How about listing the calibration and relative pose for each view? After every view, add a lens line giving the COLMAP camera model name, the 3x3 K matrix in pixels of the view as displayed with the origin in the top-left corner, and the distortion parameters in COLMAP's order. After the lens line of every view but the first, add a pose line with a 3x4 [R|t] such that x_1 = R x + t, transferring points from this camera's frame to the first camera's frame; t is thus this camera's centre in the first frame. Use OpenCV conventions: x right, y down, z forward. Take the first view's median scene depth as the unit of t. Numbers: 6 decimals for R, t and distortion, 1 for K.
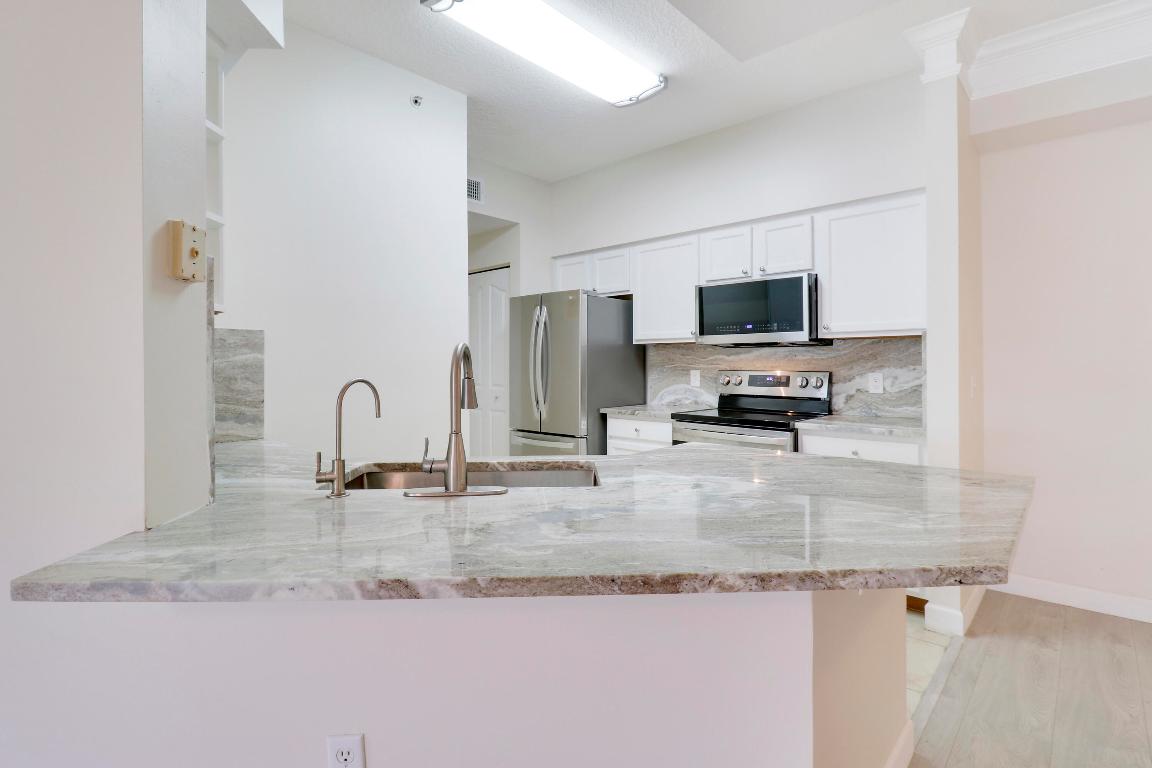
lens RADIAL K [[541.2, 0, 587.6], [0, 541.2, 365.6], [0, 0, 1]] dist [-0.001308, -0.008391]
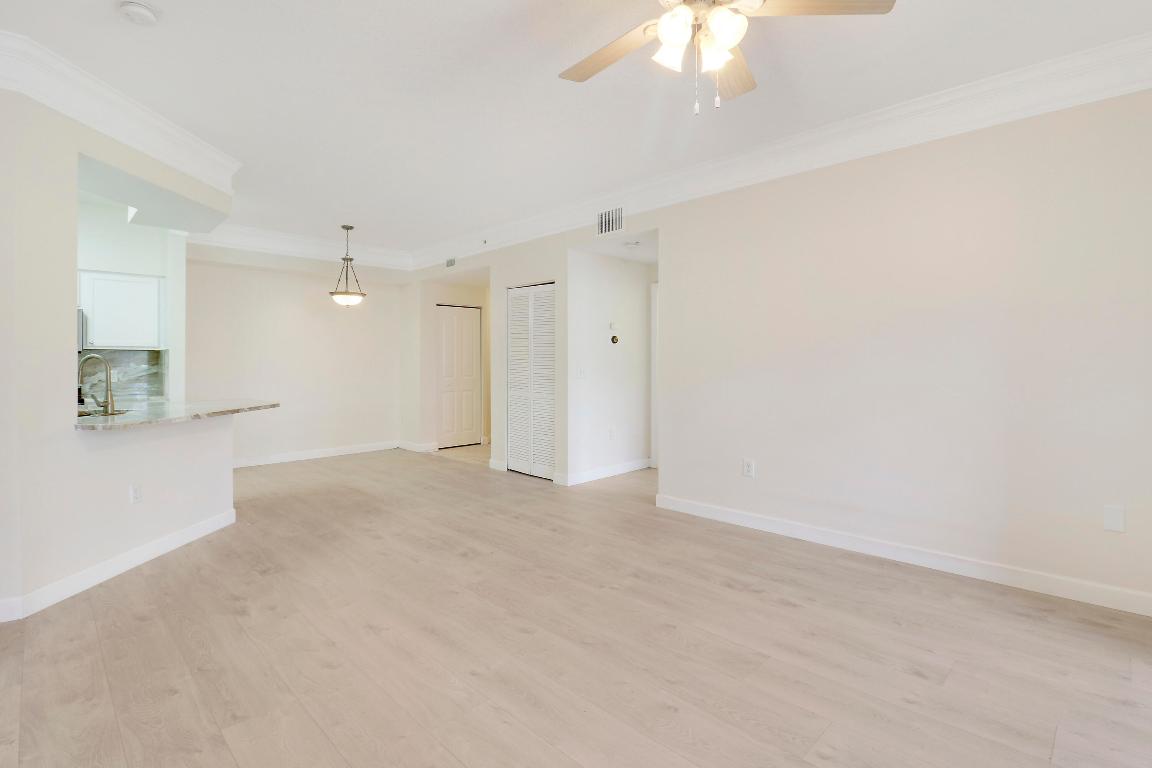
lens RADIAL K [[541.2, 0, 587.6], [0, 541.2, 365.6], [0, 0, 1]] dist [-0.001308, -0.008391]
pose [[0.021832, 0.000048, 0.999762, -1.105105], [0.004423, 0.999990, -0.000144, 0.006384], [-0.999752, 0.004425, 0.021832, -0.529216]]
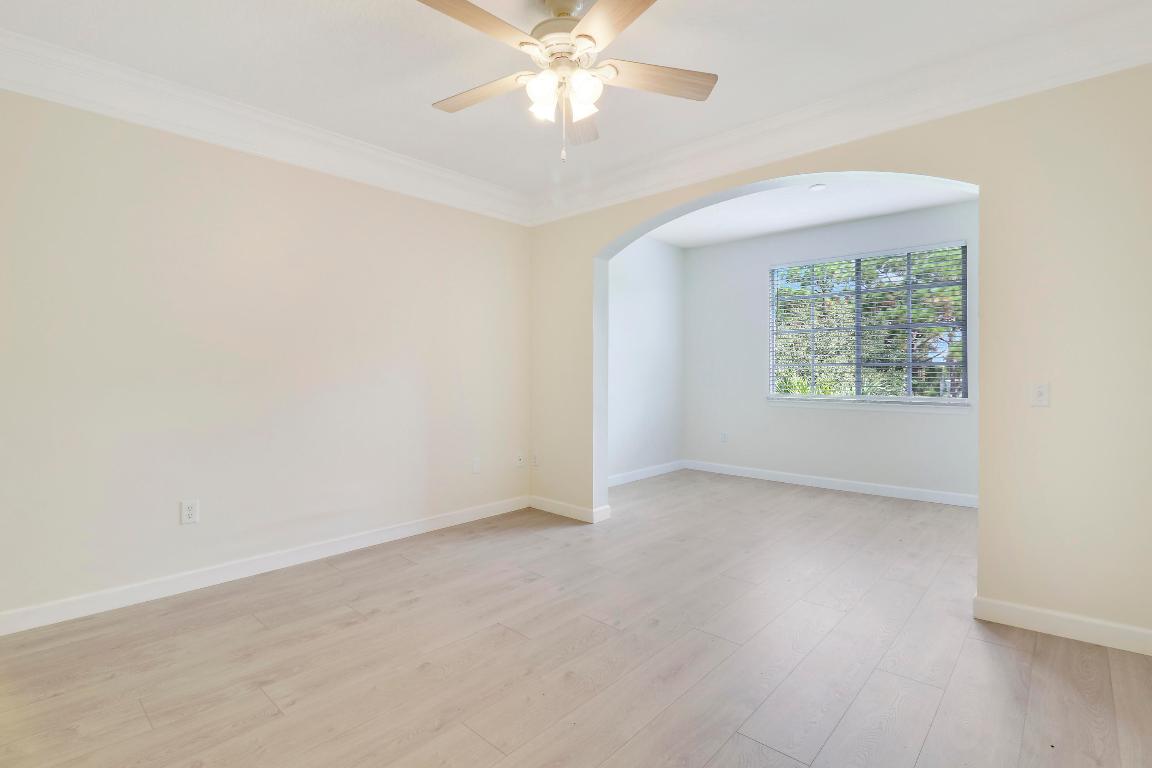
lens RADIAL K [[541.2, 0, 587.6], [0, 541.2, 365.6], [0, 0, 1]] dist [-0.001308, -0.008391]
pose [[-0.999745, 0.004520, -0.022119, -0.535011], [0.004792, 0.999913, -0.012271, 0.009101], [0.022061, -0.012374, -0.999680, 0.042050]]
